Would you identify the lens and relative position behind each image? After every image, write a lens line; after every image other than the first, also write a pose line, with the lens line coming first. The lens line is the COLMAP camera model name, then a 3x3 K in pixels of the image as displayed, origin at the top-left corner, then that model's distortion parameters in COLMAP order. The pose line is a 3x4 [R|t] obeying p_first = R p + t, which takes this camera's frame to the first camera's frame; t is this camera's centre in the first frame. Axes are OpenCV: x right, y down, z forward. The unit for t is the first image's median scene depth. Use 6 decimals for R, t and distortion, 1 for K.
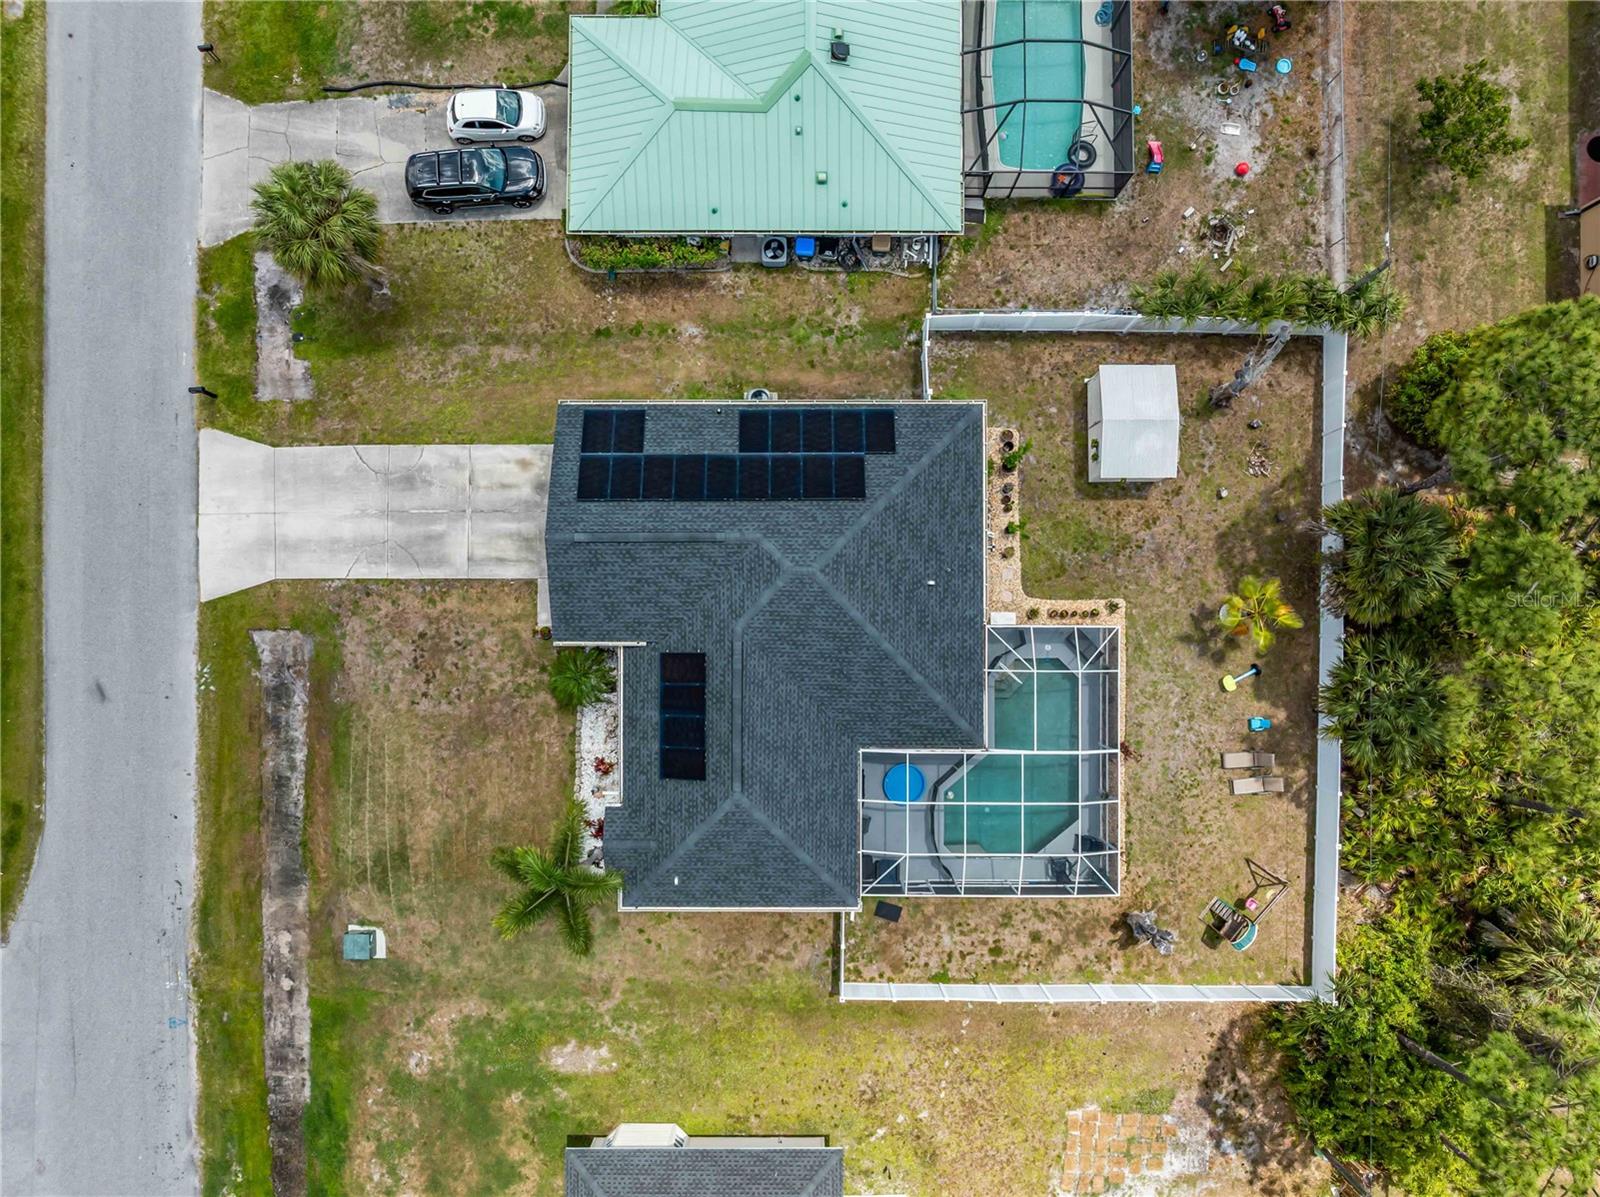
lens RADIAL K [[1124.1, 0, 795.6], [0, 1124.1, 601.1], [0, 0, 1]] dist [-0.030796, -0.000932]
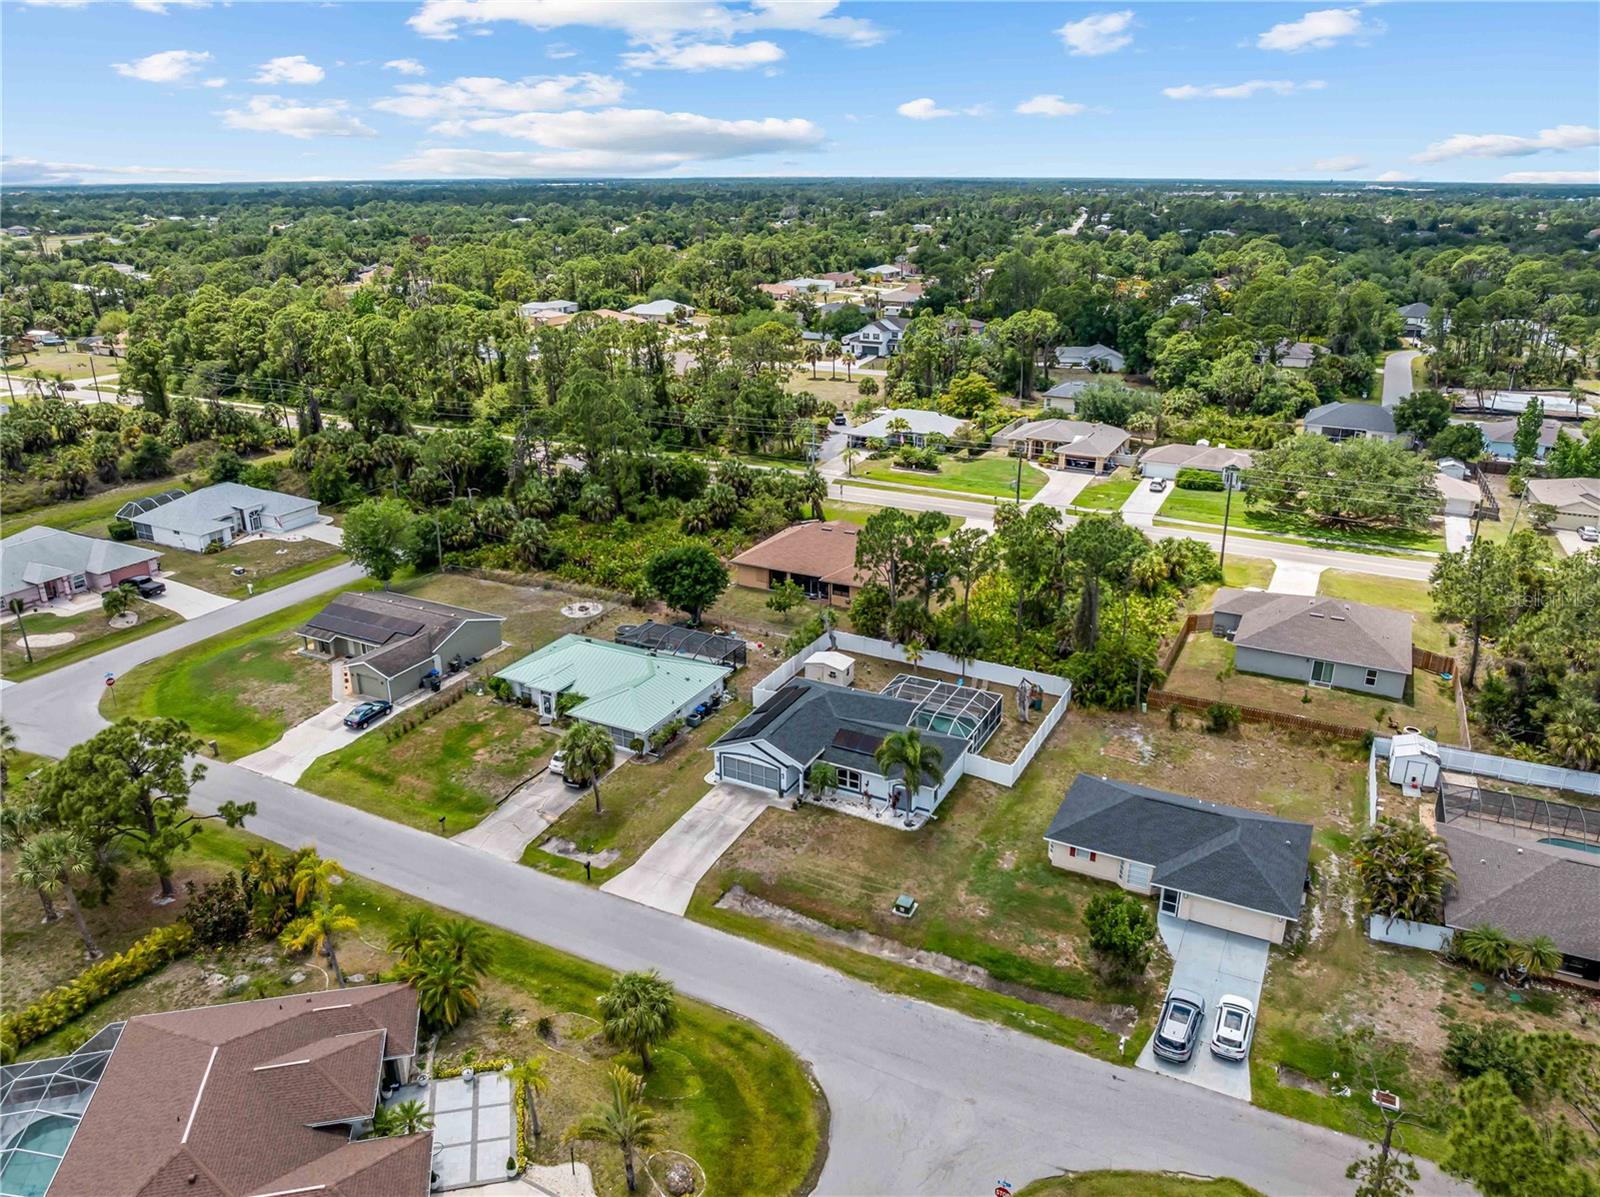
lens RADIAL K [[1124.1, 0, 795.6], [0, 1124.1, 601.1], [0, 0, 1]] dist [-0.030796, -0.000932]
pose [[0.461747, -0.305200, 0.832852, -1.741783], [0.886884, 0.174800, -0.427647, 0.805007], [-0.015065, 0.936108, 0.351390, -0.048205]]
